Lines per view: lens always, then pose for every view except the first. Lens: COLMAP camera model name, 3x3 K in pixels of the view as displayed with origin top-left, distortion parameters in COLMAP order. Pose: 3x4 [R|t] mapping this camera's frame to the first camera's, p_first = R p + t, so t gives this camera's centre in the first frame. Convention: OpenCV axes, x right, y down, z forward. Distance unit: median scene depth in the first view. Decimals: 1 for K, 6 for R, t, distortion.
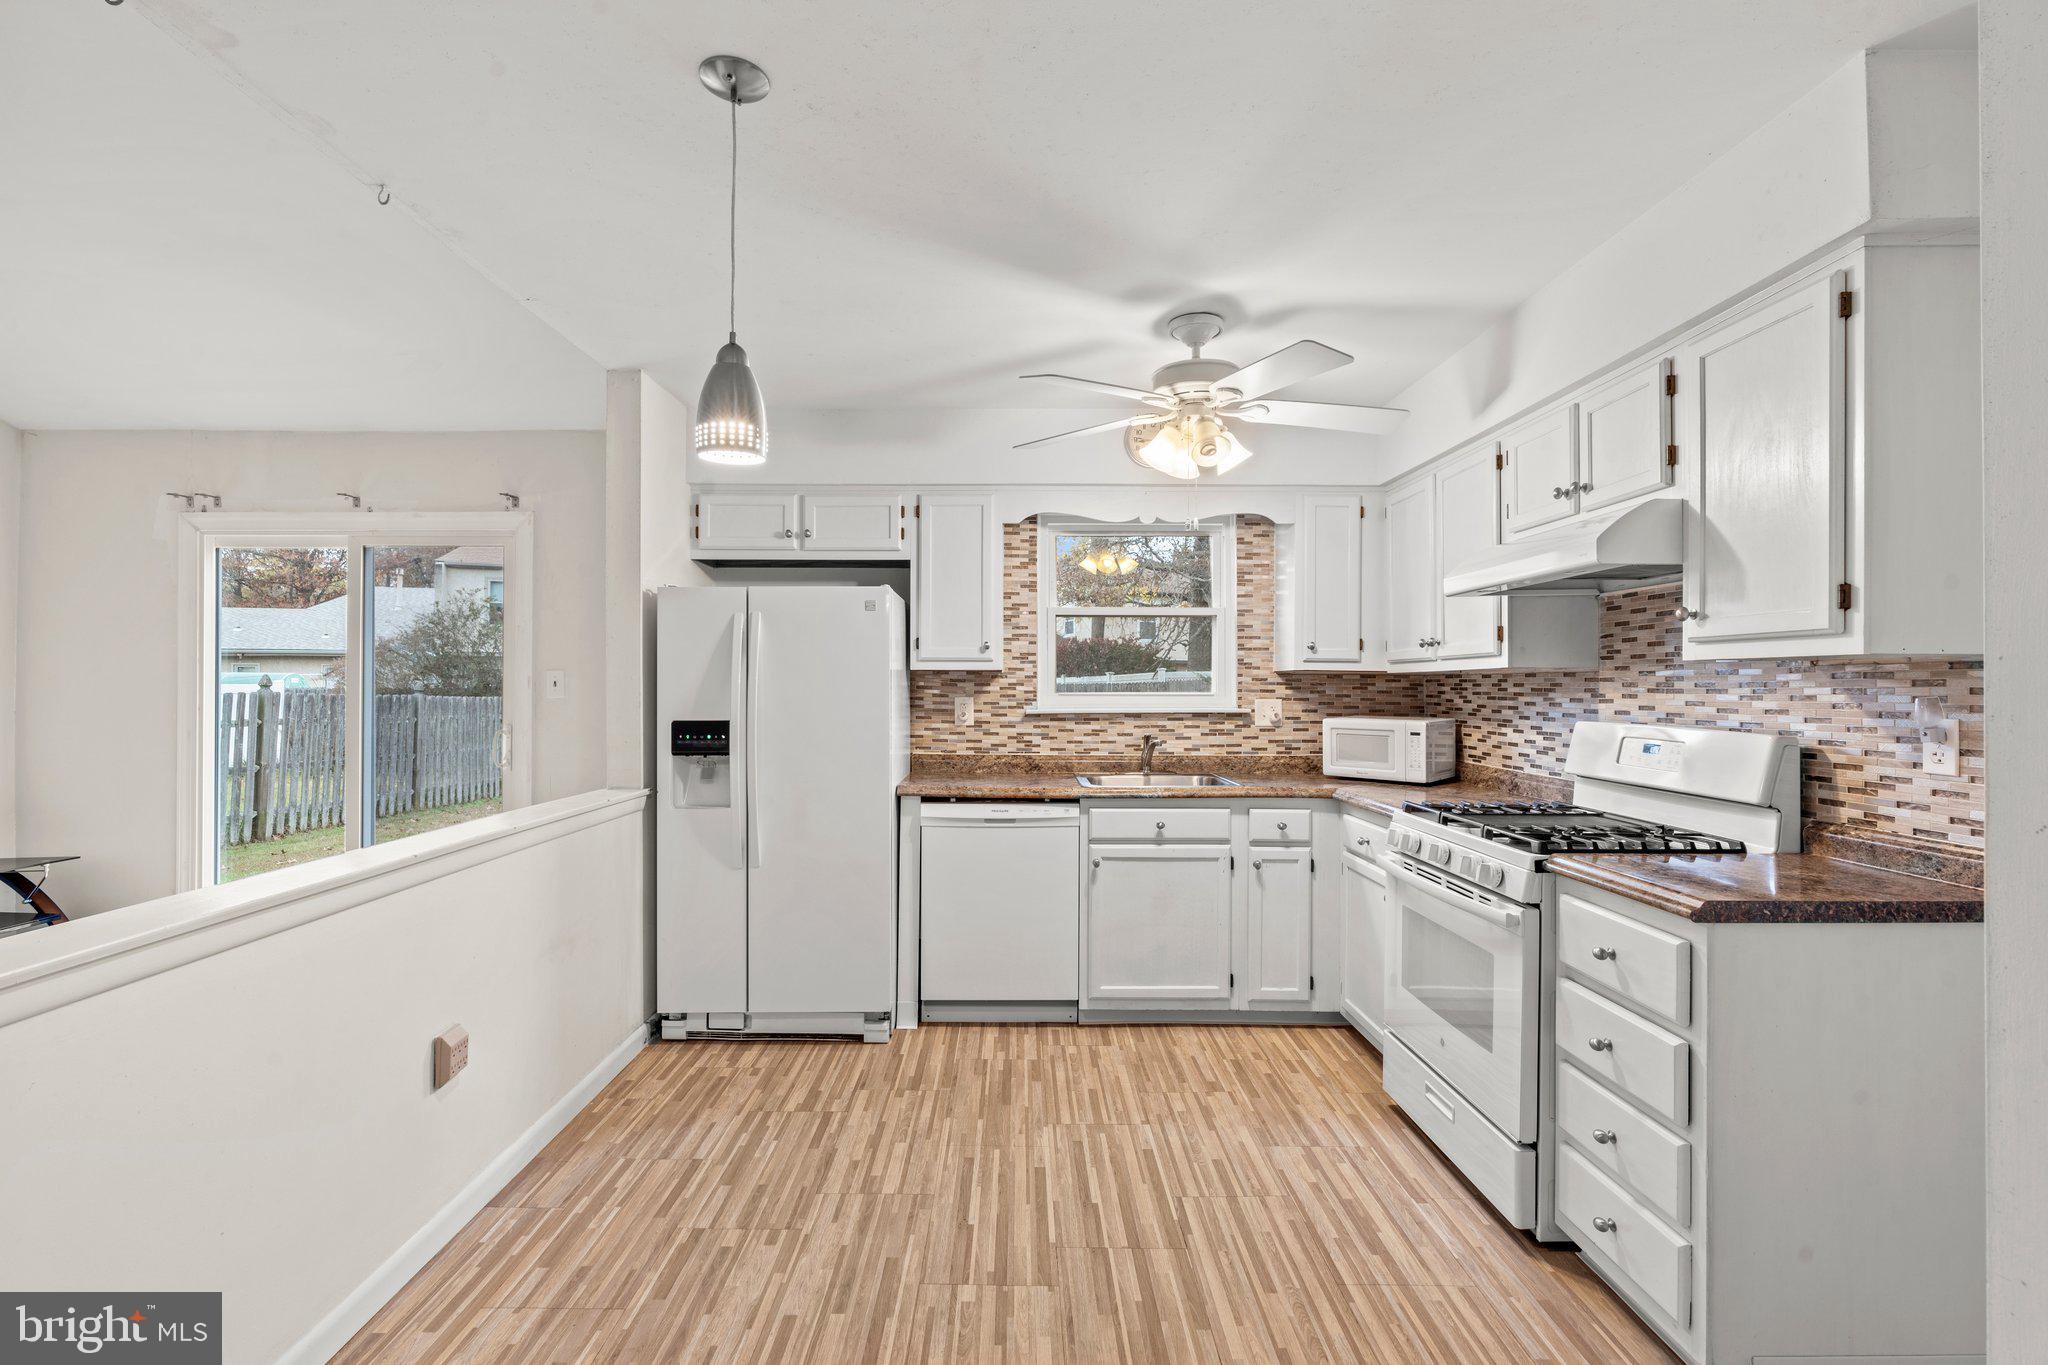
lens RADIAL K [[908.4, 0, 1011.2], [0, 908.4, 678.0], [0, 0, 1]] dist [-0.010782, 0.004990]
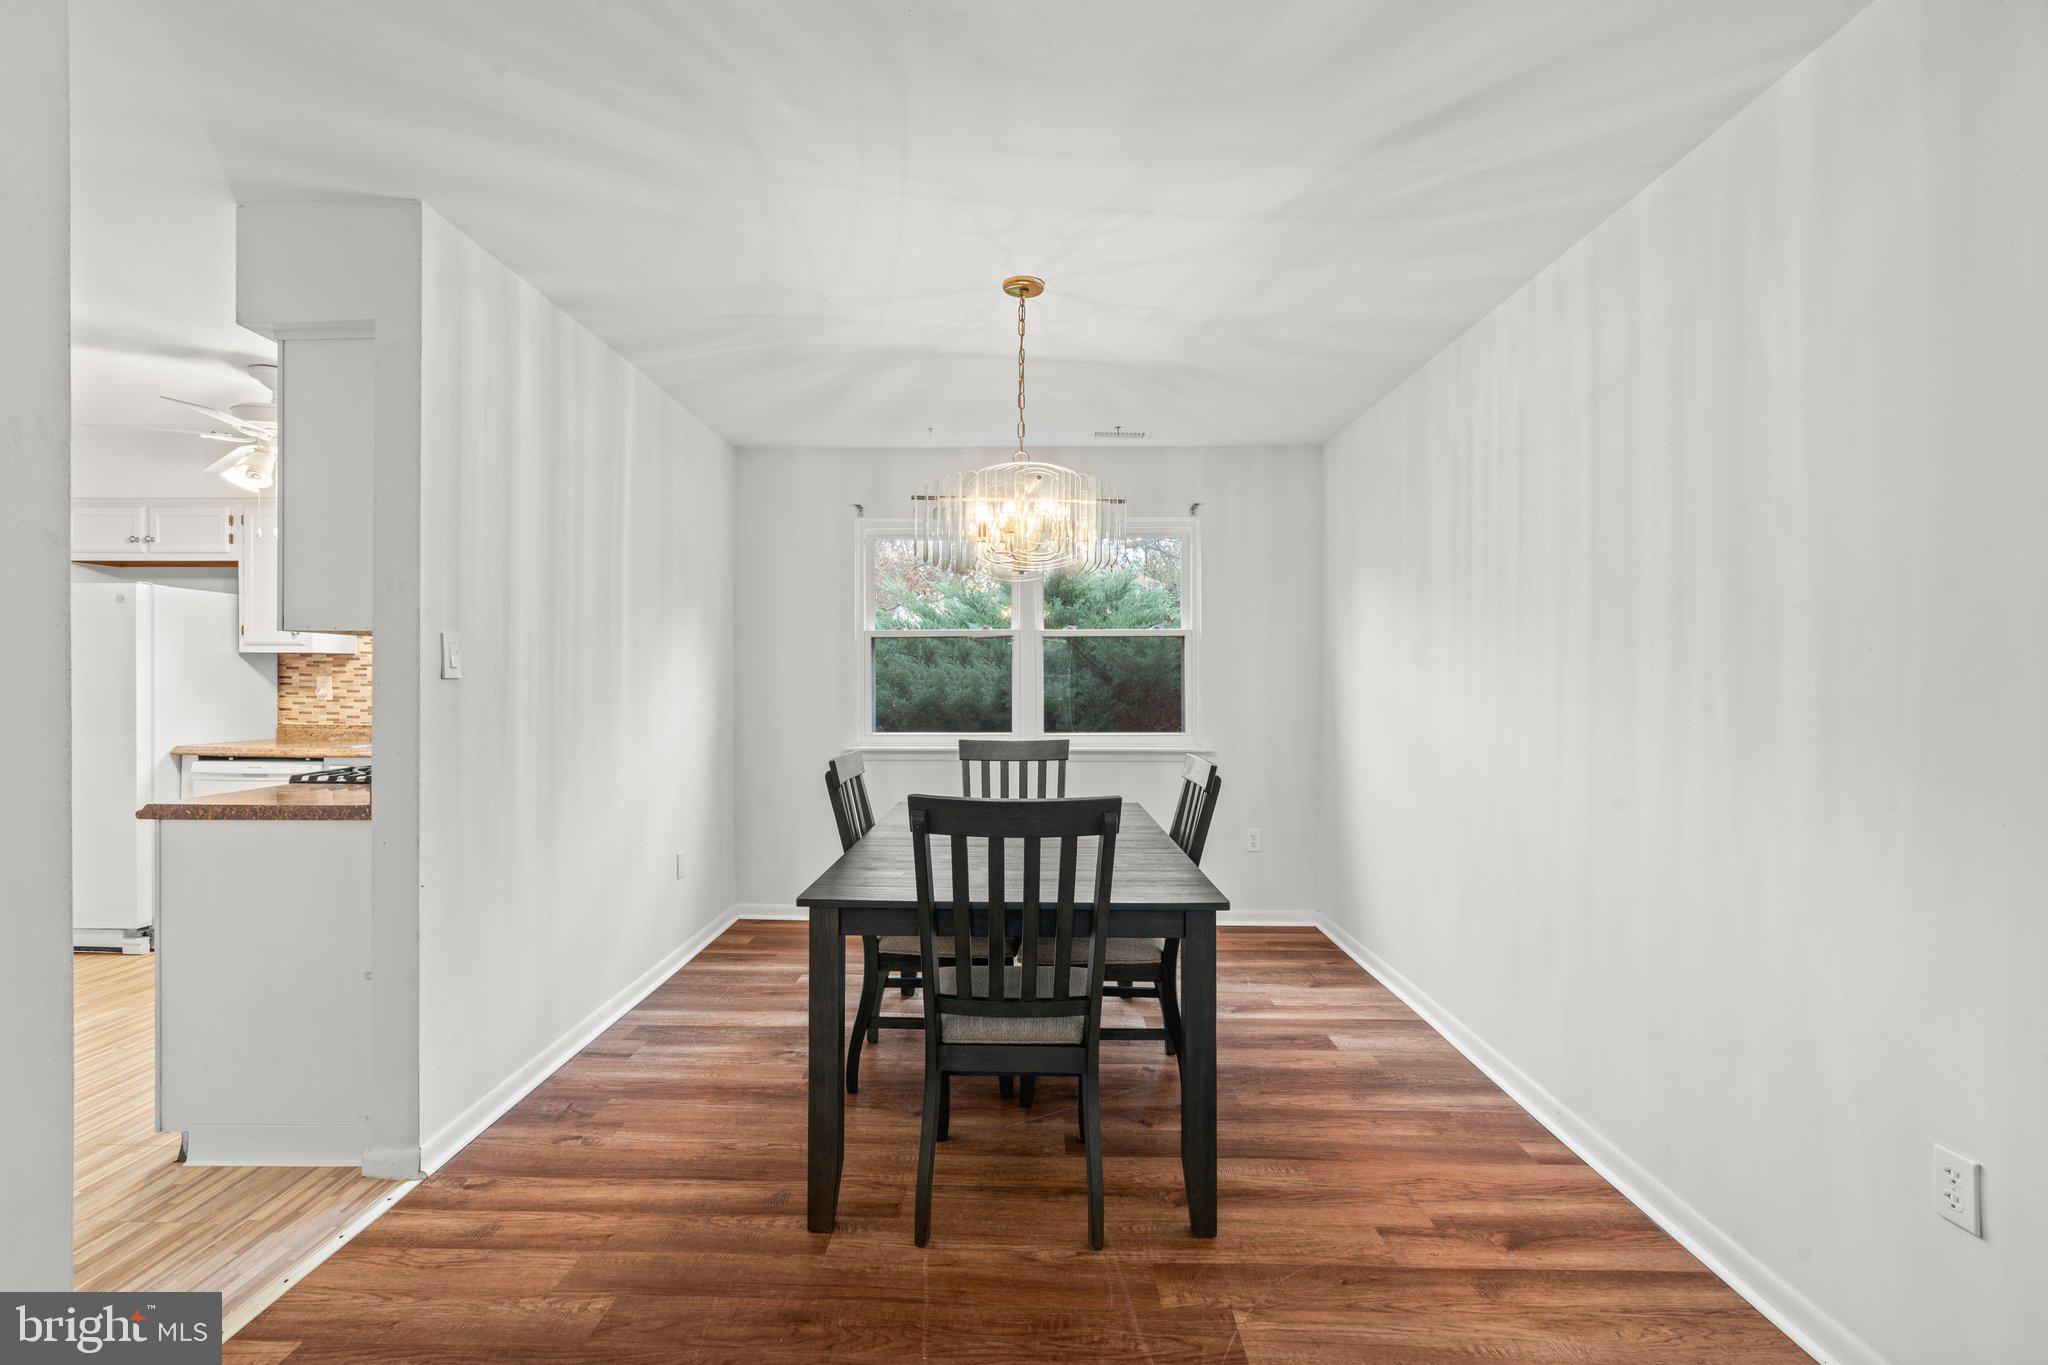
lens RADIAL K [[908.4, 0, 976.7], [0, 908.4, 684.6], [0, 0, 1]] dist [-0.010782, 0.004990]
pose [[0.999467, 0.002707, -0.032532, 1.036493], [-0.002308, 0.999922, 0.012269, 0.018841], [0.032562, -0.012187, 0.999395, -0.183998]]
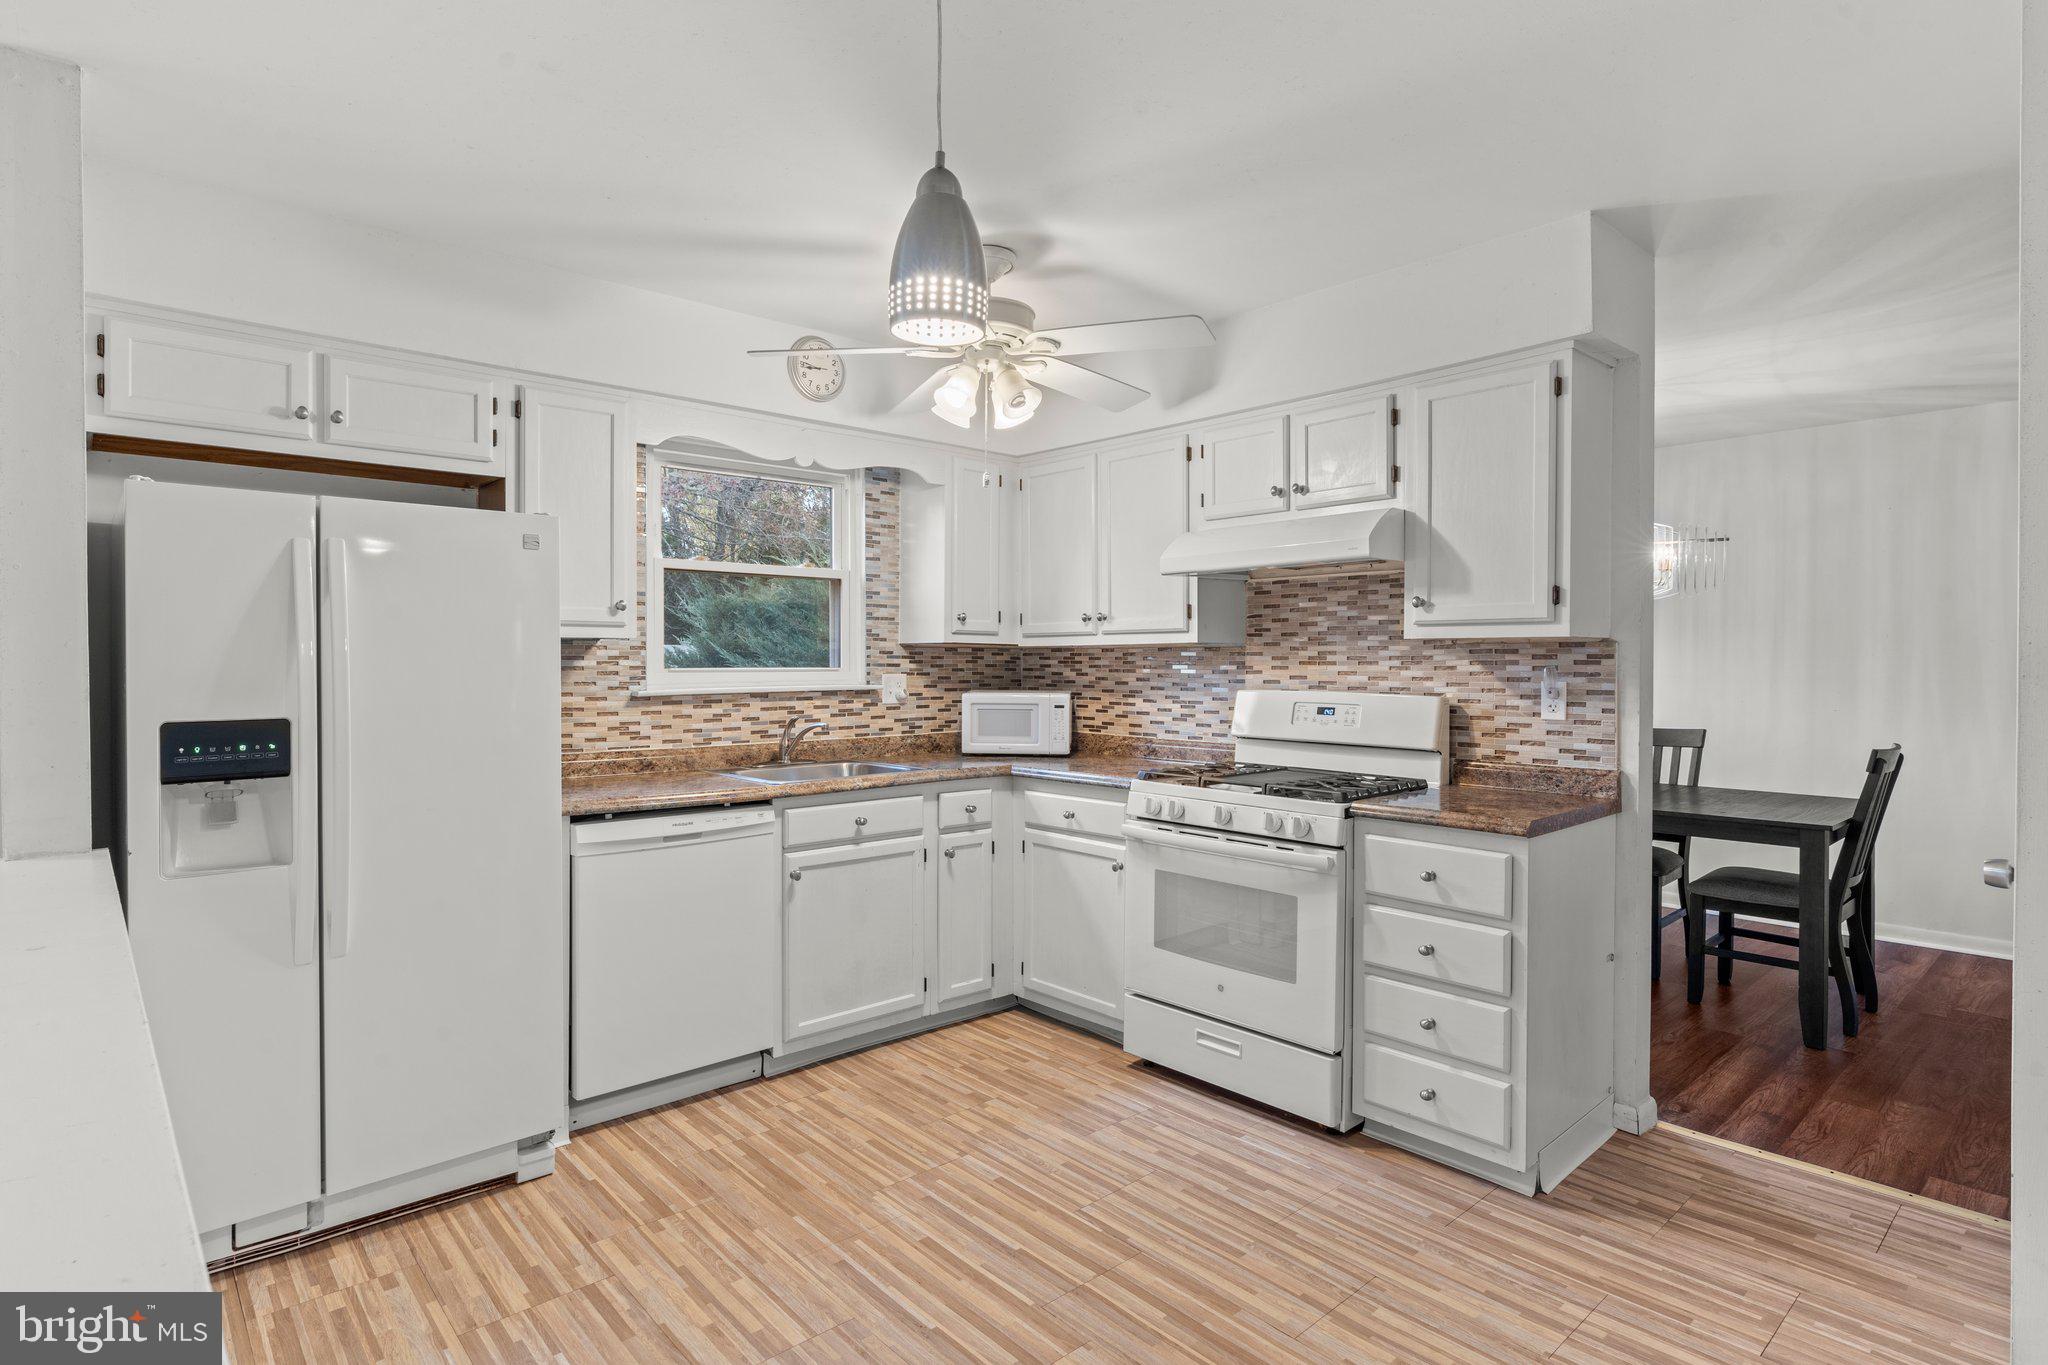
lens RADIAL K [[1036.6, 0, 1000.0], [0, 1036.6, 664.5], [0, 0, 1]] dist [-0.006465, 0.004637]
pose [[0.753881, -0.003784, 0.657000, -0.397381], [-0.004641, 0.999928, 0.011084, 0.001952], [-0.656994, -0.011405, 0.753809, 0.181073]]
